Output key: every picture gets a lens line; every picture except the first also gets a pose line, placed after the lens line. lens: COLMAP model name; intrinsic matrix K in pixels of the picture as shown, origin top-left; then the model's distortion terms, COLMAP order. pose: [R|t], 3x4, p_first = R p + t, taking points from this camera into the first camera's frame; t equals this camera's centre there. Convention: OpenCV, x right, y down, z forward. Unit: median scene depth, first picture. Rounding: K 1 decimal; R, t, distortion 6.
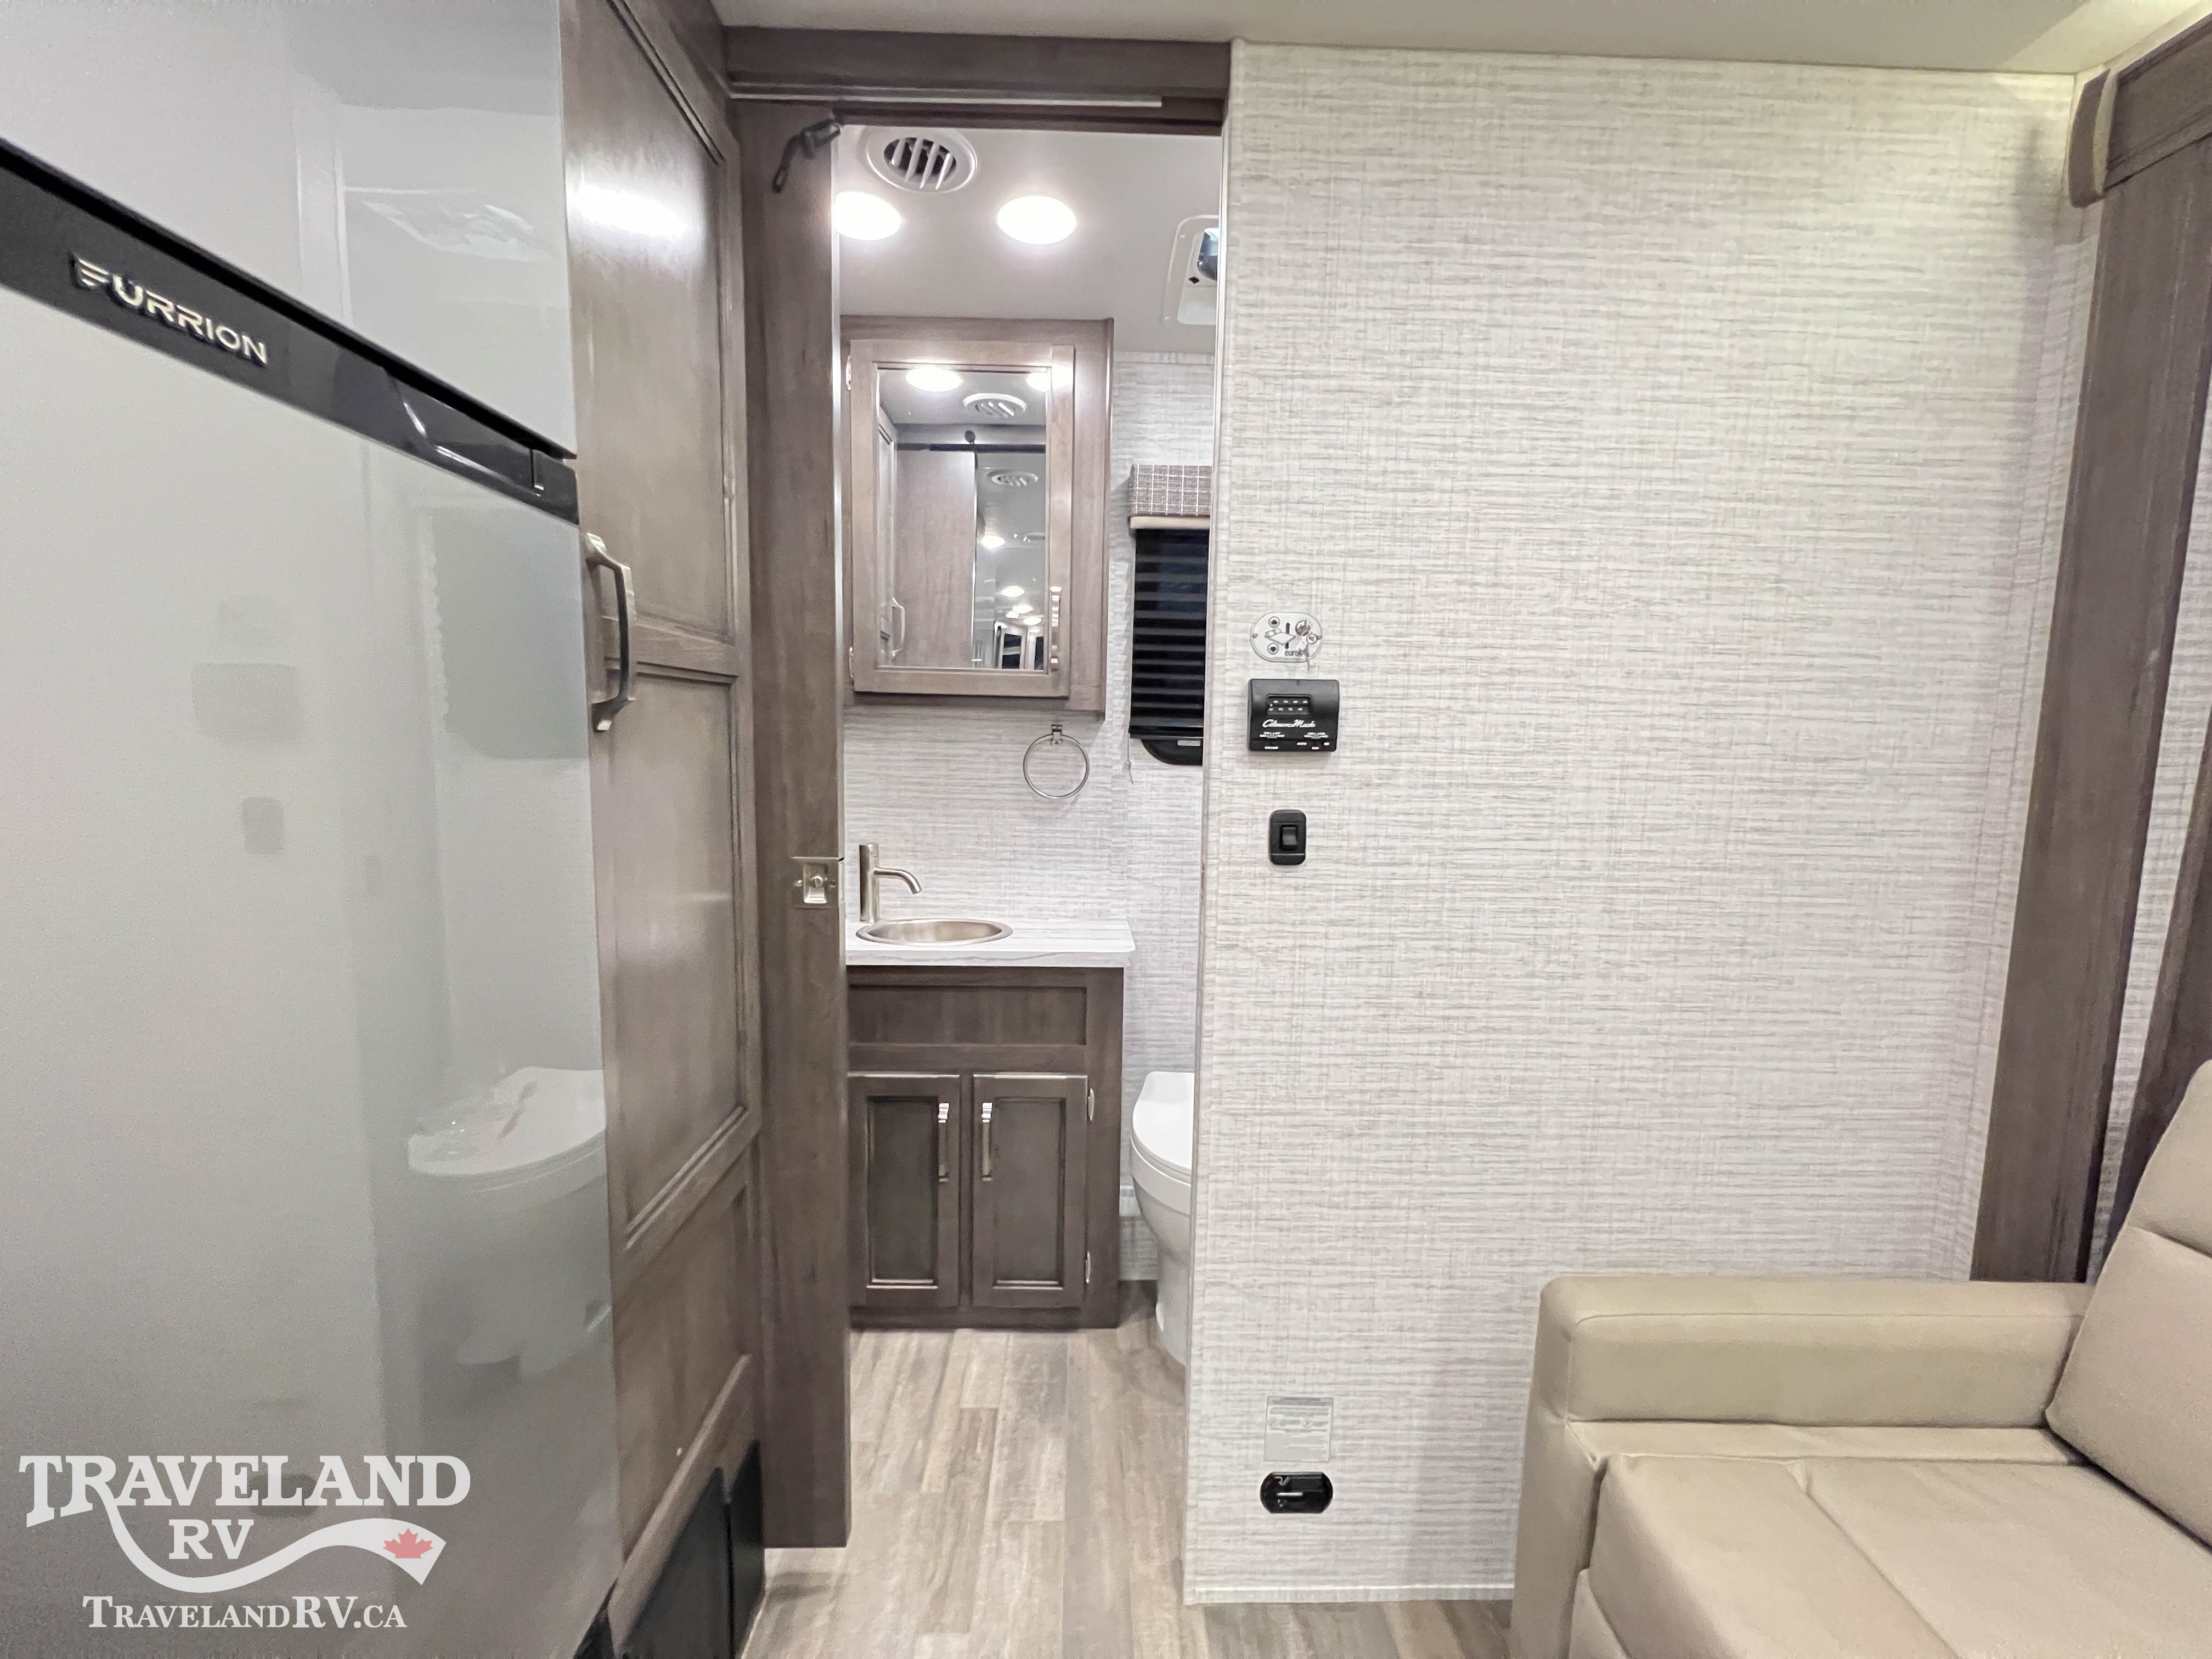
lens RADIAL K [[882.9, 0, 1104.2], [0, 882.9, 821.4], [0, 0, 1]] dist [-0.000130, 0.000222]
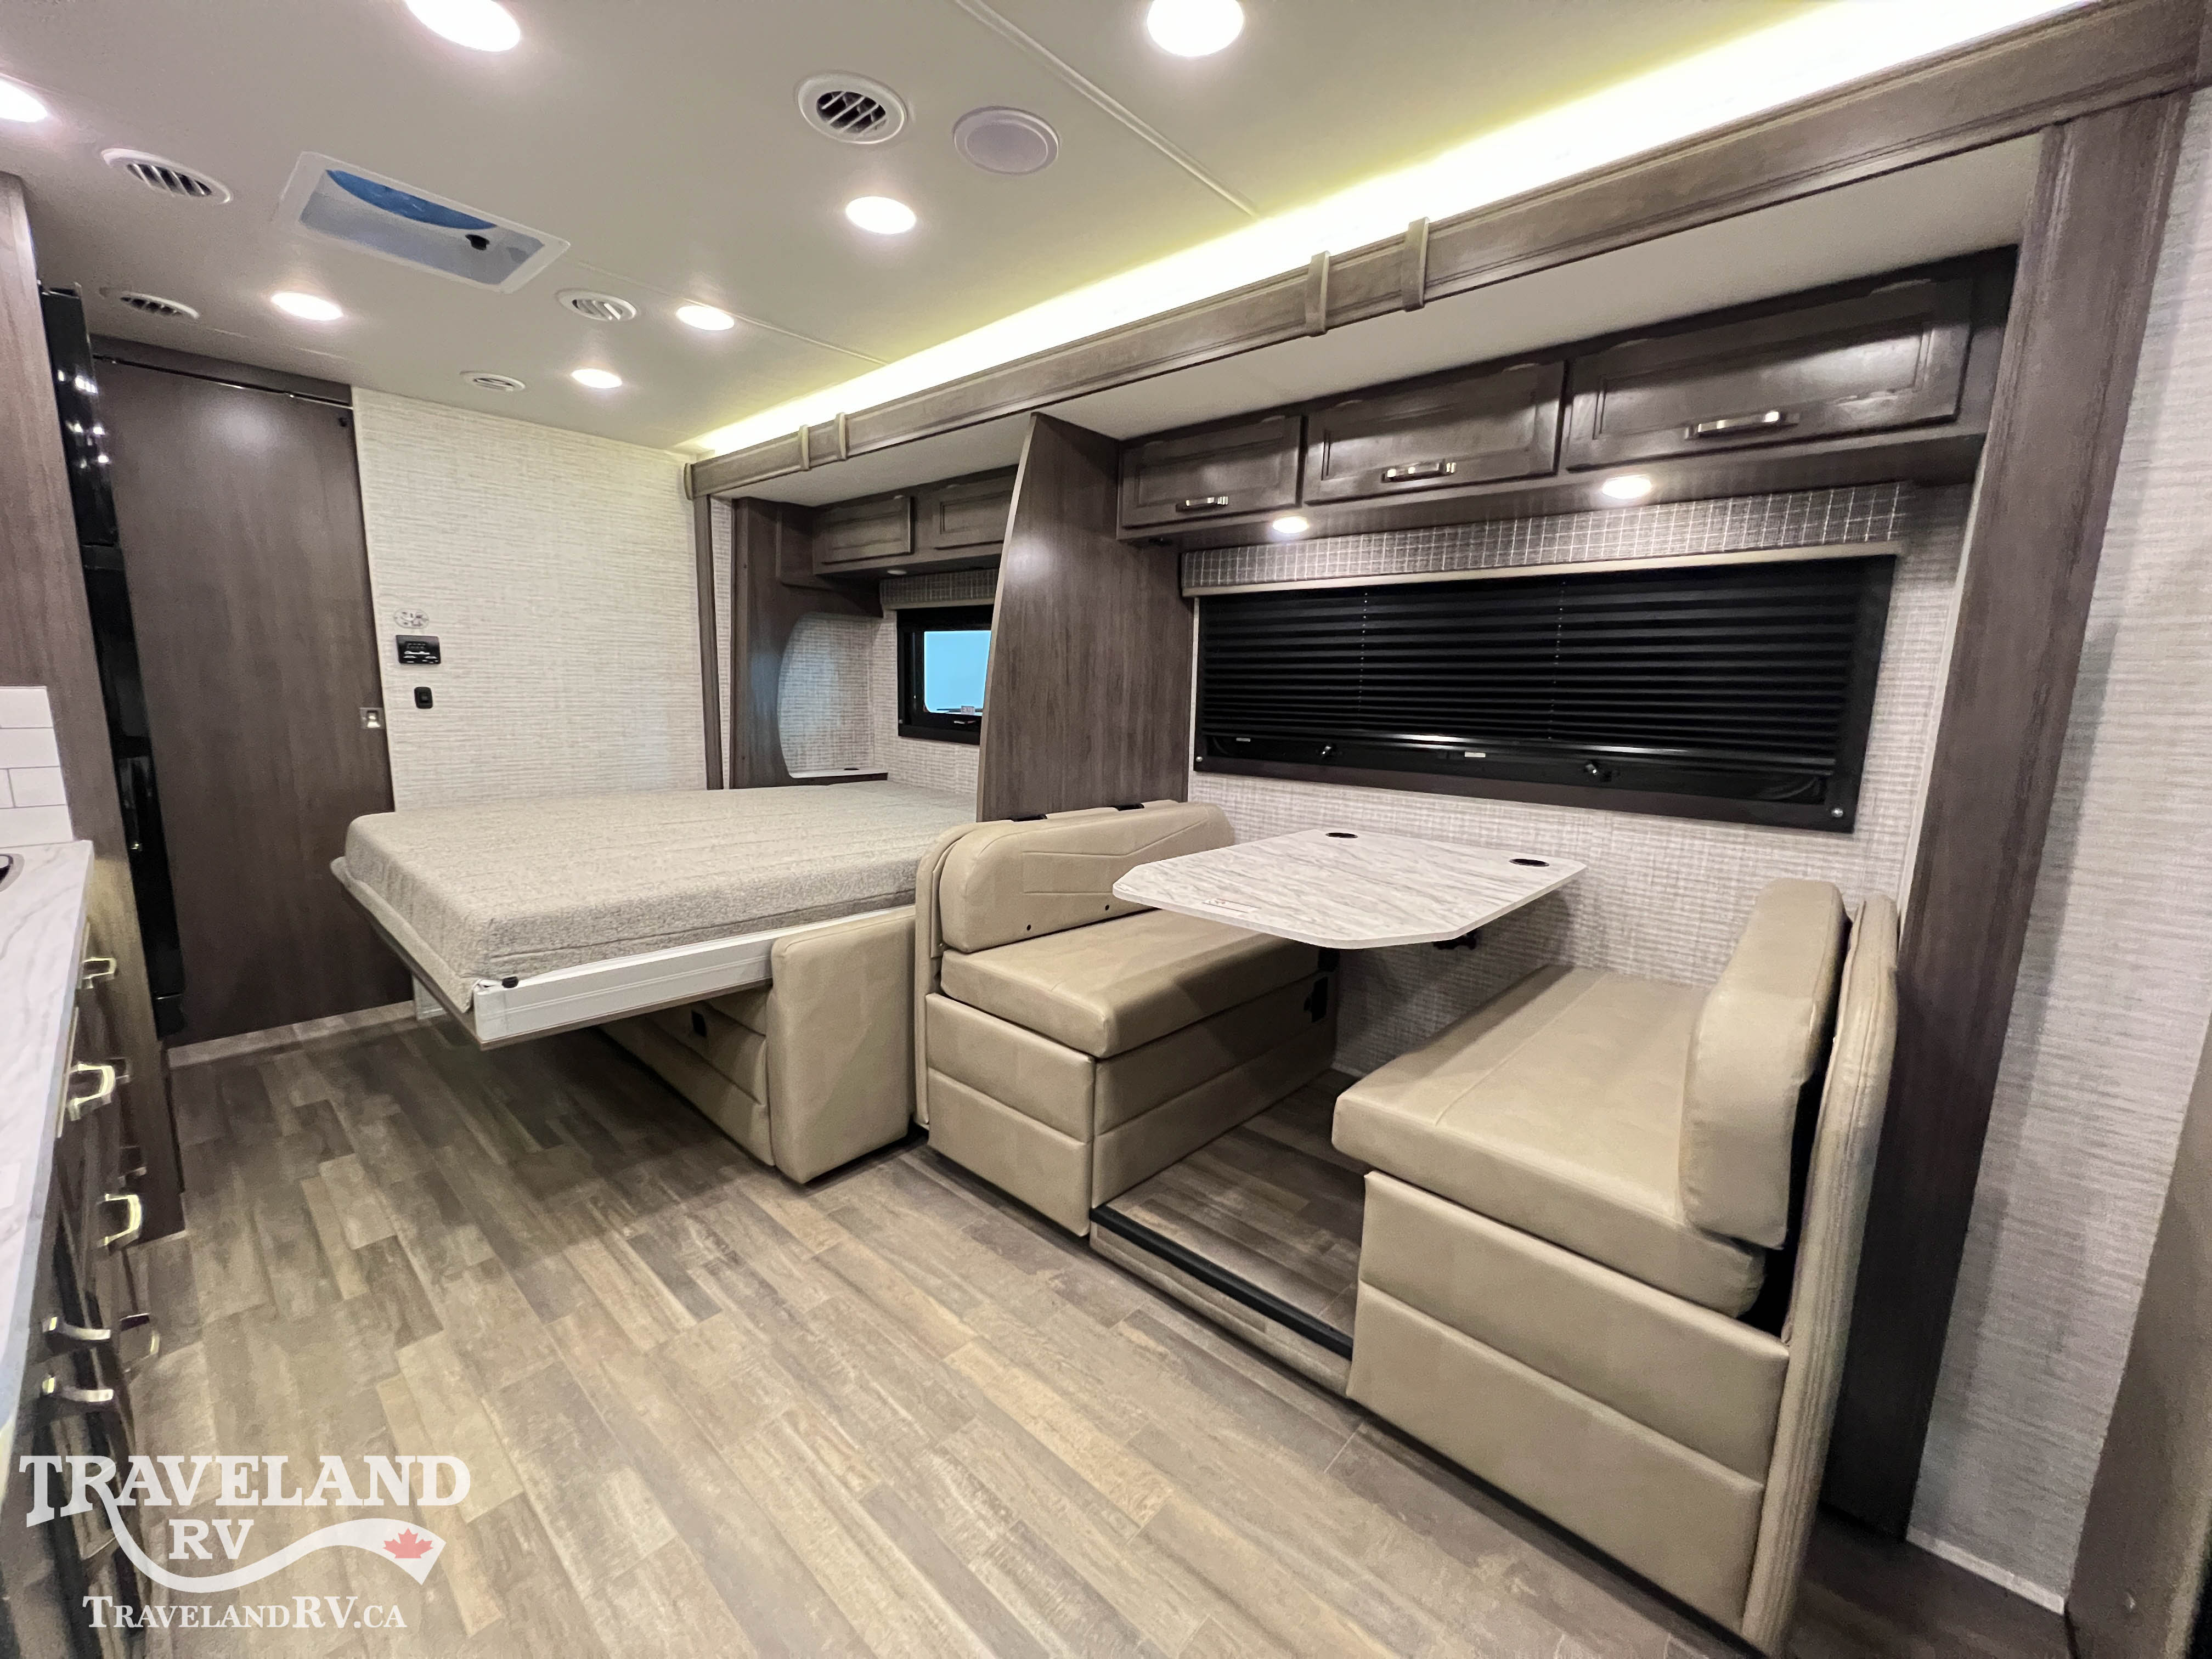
lens RADIAL K [[882.9, 0, 1103.5], [0, 882.9, 826.7], [0, 0, 1]] dist [-0.000130, 0.000222]
pose [[0.687300, -0.119072, 0.716548, -0.313340], [0.060664, 0.992436, 0.106729, 0.233696], [-0.723836, -0.029886, 0.689324, -2.181797]]
